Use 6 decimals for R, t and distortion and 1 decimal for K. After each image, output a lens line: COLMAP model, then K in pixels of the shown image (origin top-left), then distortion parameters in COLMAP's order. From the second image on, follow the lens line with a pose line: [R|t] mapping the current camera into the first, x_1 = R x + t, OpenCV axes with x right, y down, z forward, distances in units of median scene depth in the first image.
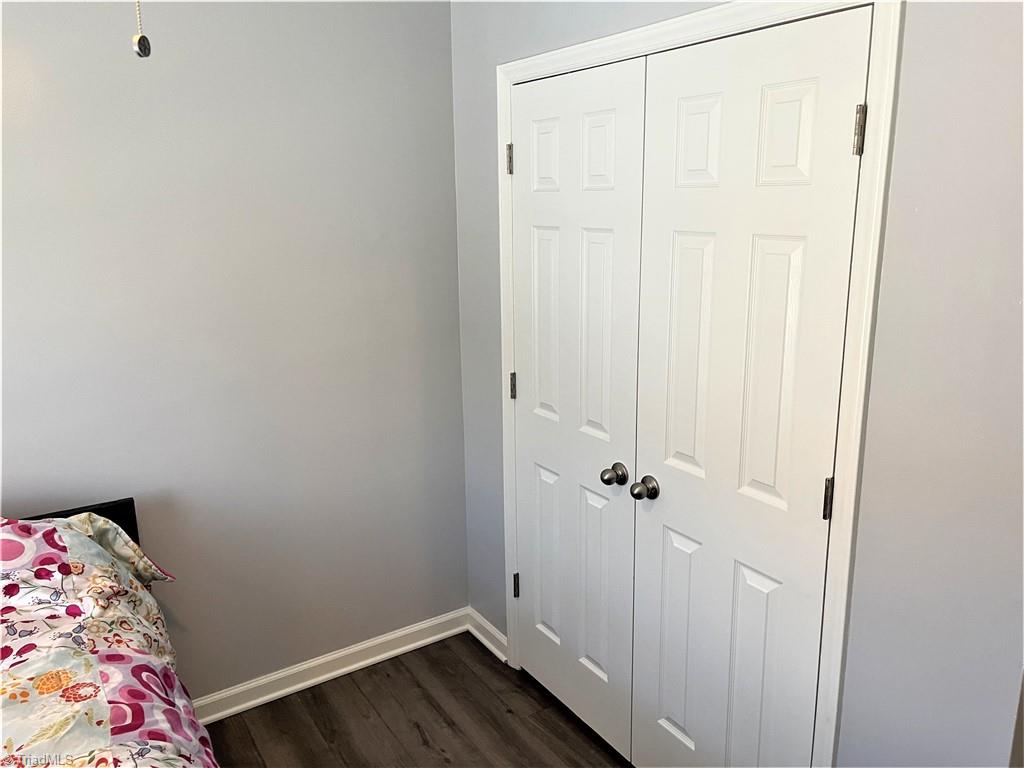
lens RADIAL K [[779.5, 0, 513.0], [0, 779.5, 383.6], [0, 0, 1]] dist [0.016618, -0.059670]
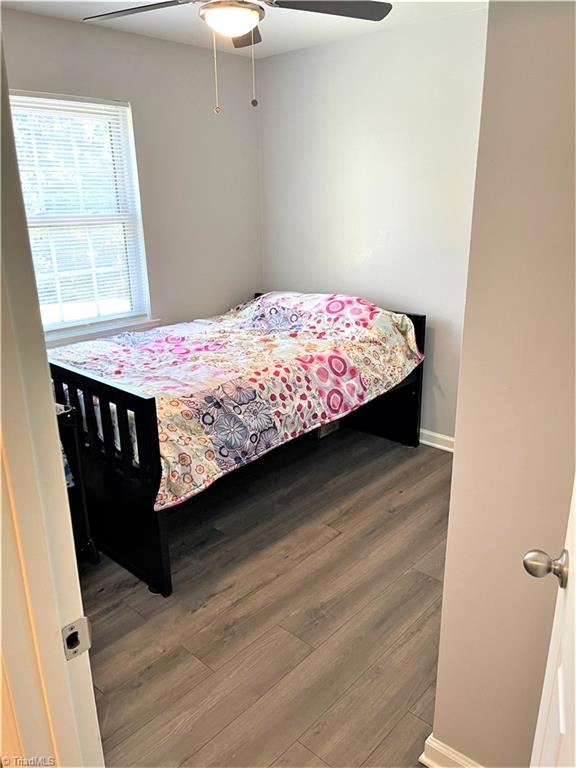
lens RADIAL K [[584.6, 0, 287.8], [0, 584.6, 382.7], [0, 0, 1]] dist [0.016618, -0.059670]
pose [[0.251161, 0.316714, -0.914664, 1.298905], [-0.209638, 0.940324, 0.268034, -0.042515], [0.944971, 0.124429, 0.302568, 0.266786]]
